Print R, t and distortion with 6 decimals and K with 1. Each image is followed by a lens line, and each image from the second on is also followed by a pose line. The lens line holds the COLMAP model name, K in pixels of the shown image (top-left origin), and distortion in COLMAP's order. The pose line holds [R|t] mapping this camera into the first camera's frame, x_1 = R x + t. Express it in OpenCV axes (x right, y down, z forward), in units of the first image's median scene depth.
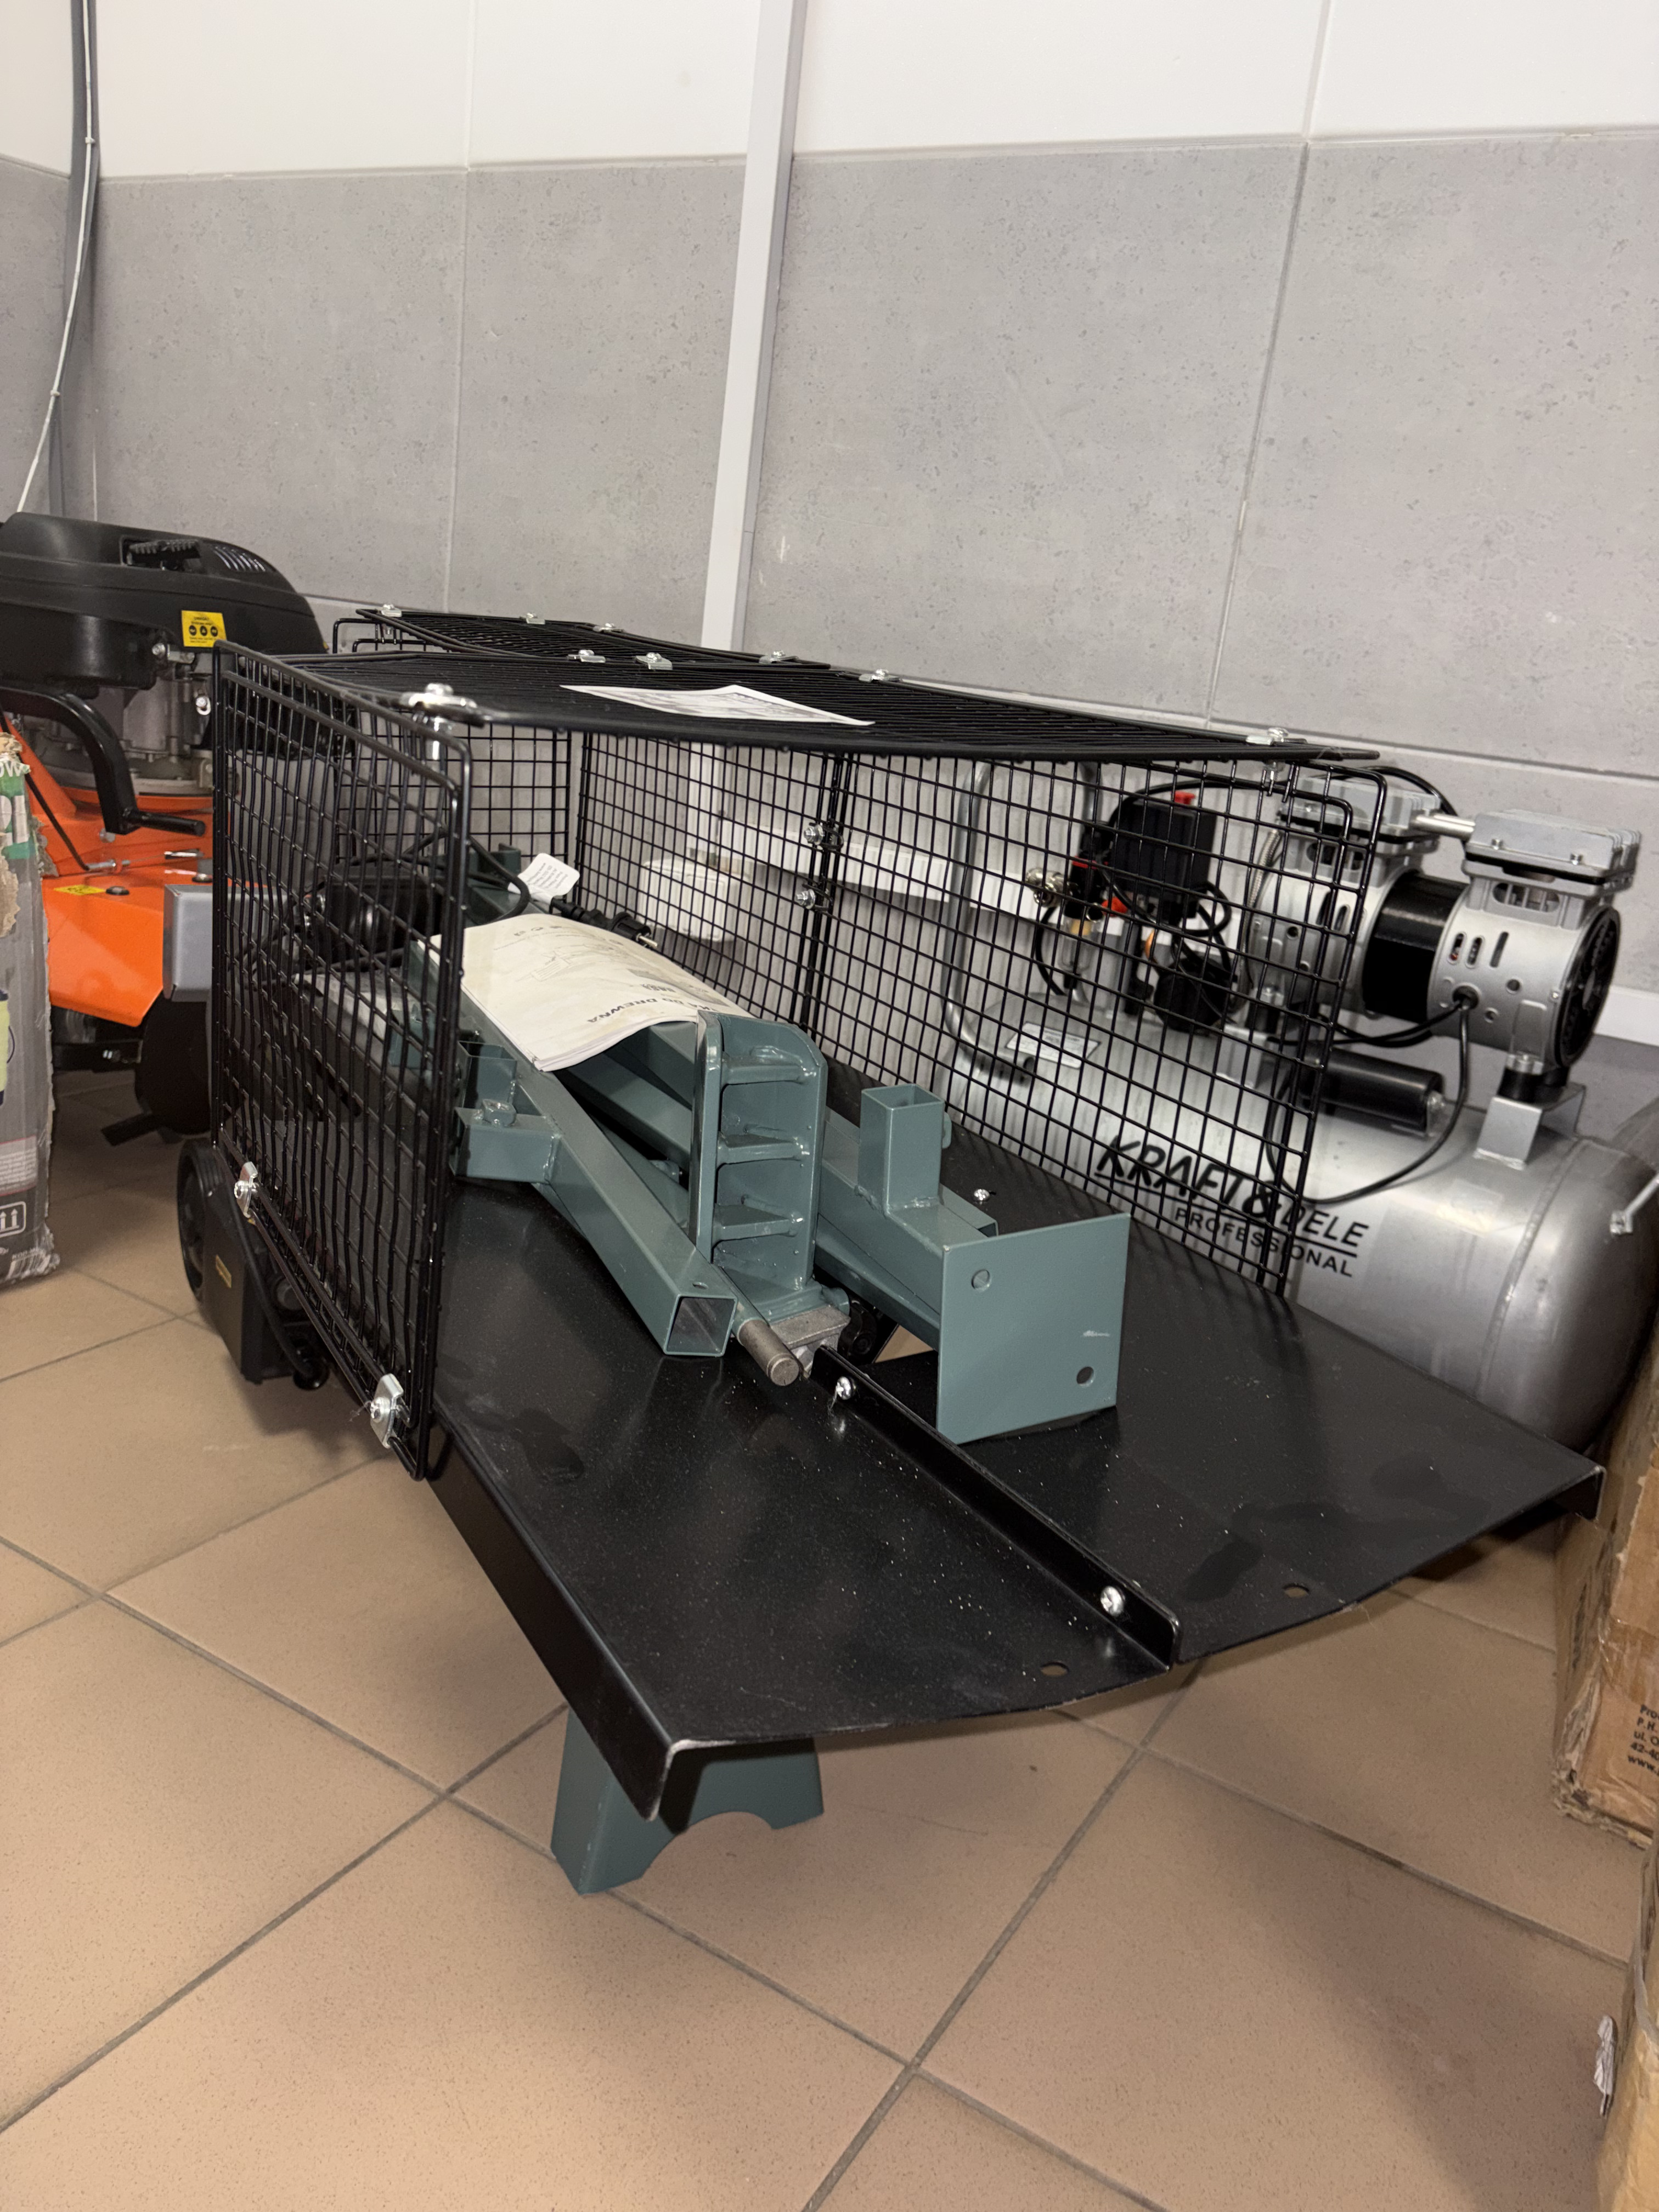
lens RADIAL K [[1690.5, 0, 807.1], [0, 1690.5, 1105.1], [0, 0, 1]] dist [0.073561, -0.120539]
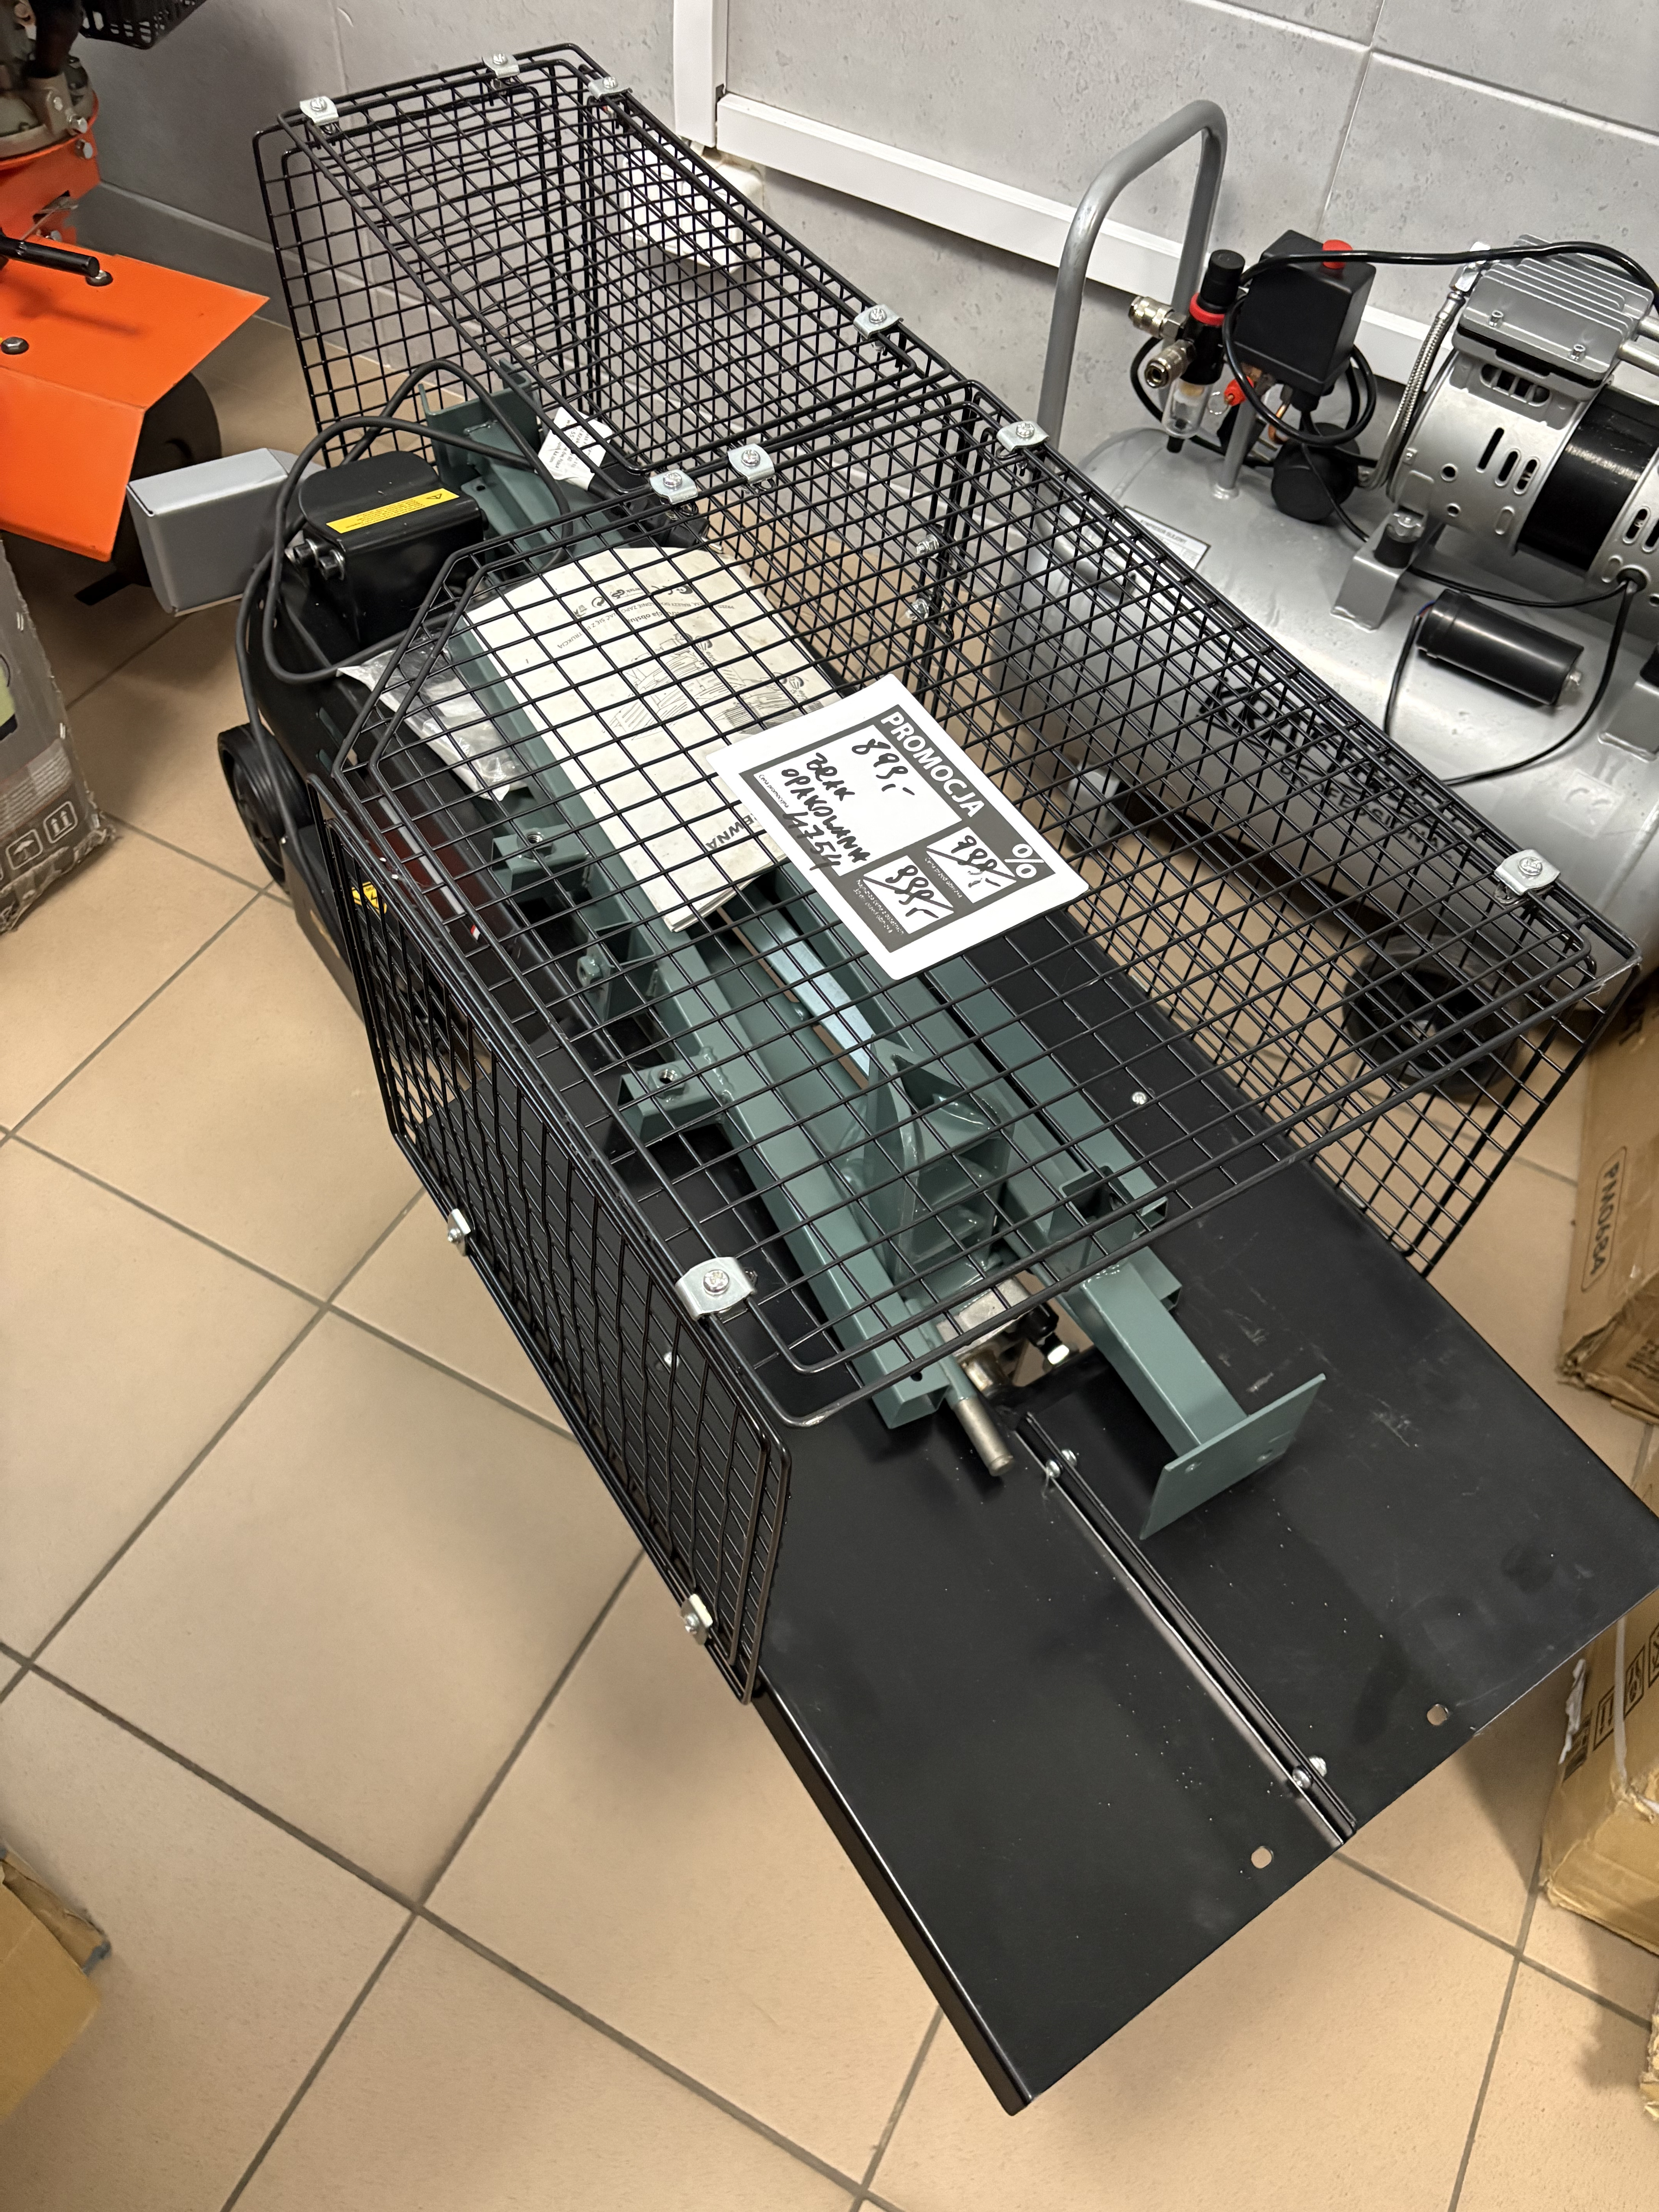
lens RADIAL K [[1698.6, 0, 831.4], [0, 1698.6, 1100.4], [0, 0, 1]] dist [0.055151, -0.068012]
pose [[0.996982, -0.076008, 0.015788, -0.065008], [0.050634, 0.790853, 0.609908, -0.381463], [-0.058844, -0.607268, 0.792315, 0.121473]]
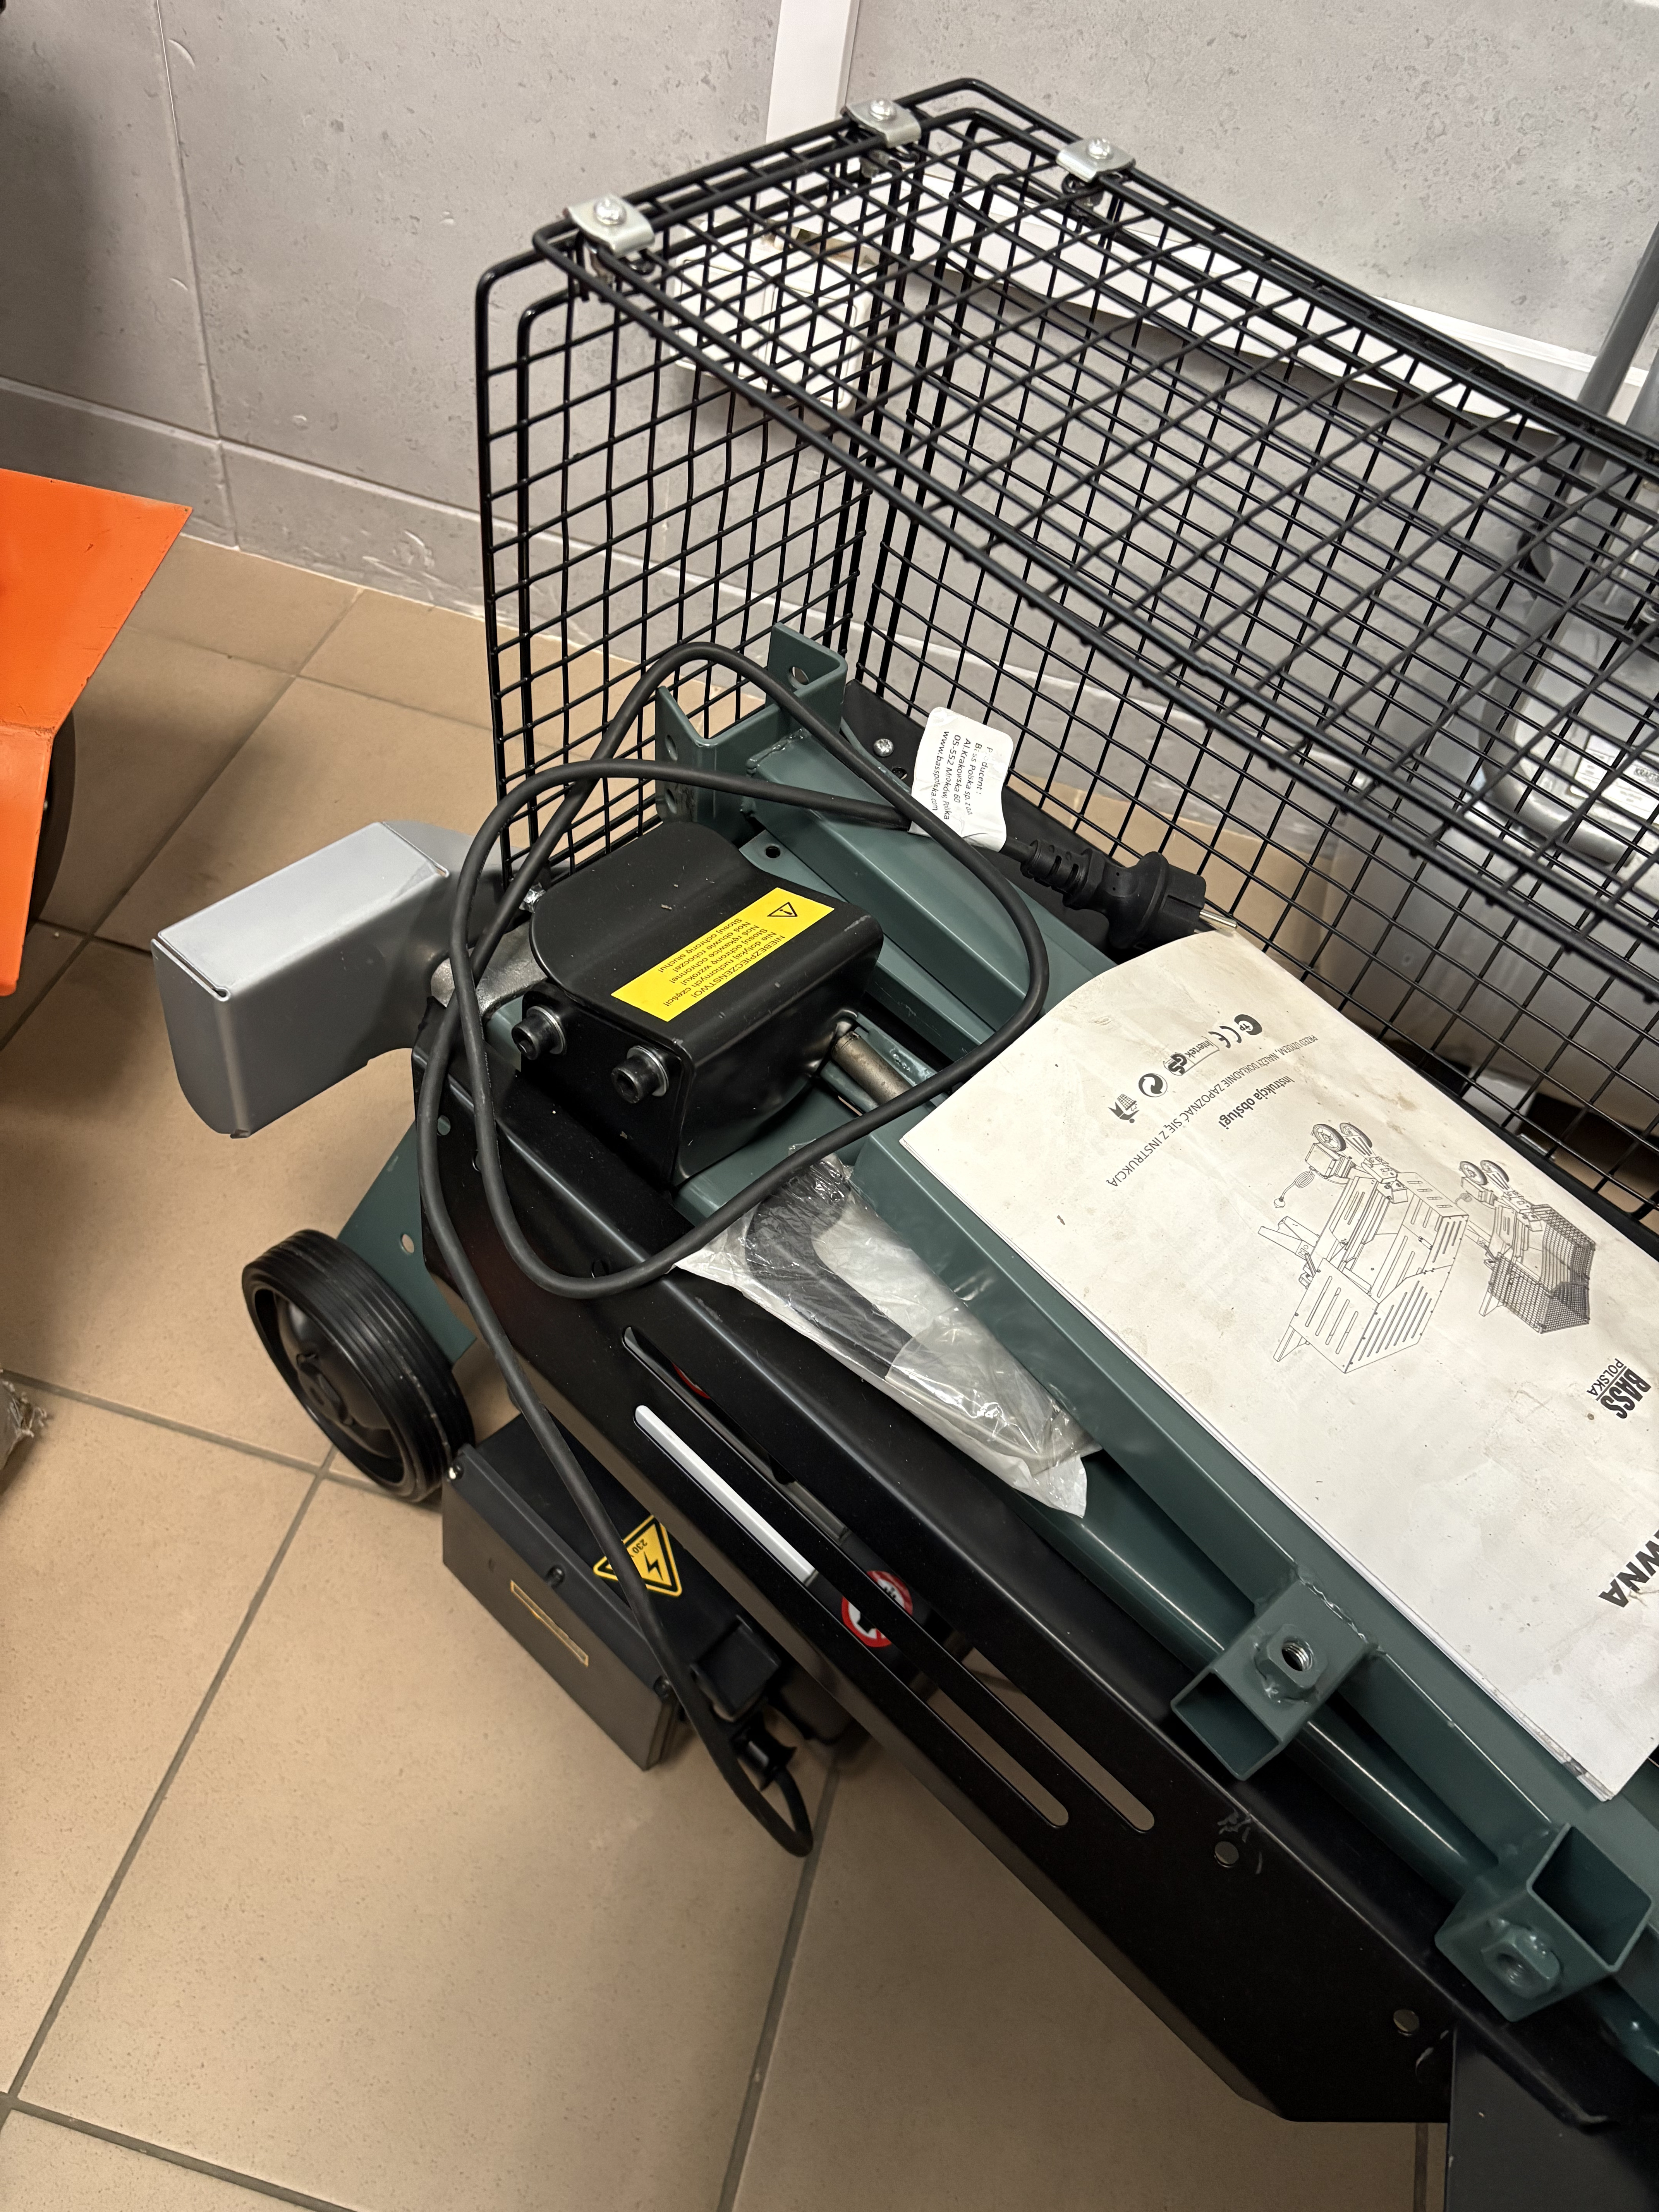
lens RADIAL K [[1693.0, 0, 833.3], [0, 1693.0, 1105.0], [0, 0, 1]] dist [0.056369, -0.071774]
pose [[0.952611, -0.213606, 0.216574, -0.308124], [0.039278, 0.792384, 0.608756, -0.349120], [-0.301643, -0.571402, 0.763225, 0.577954]]
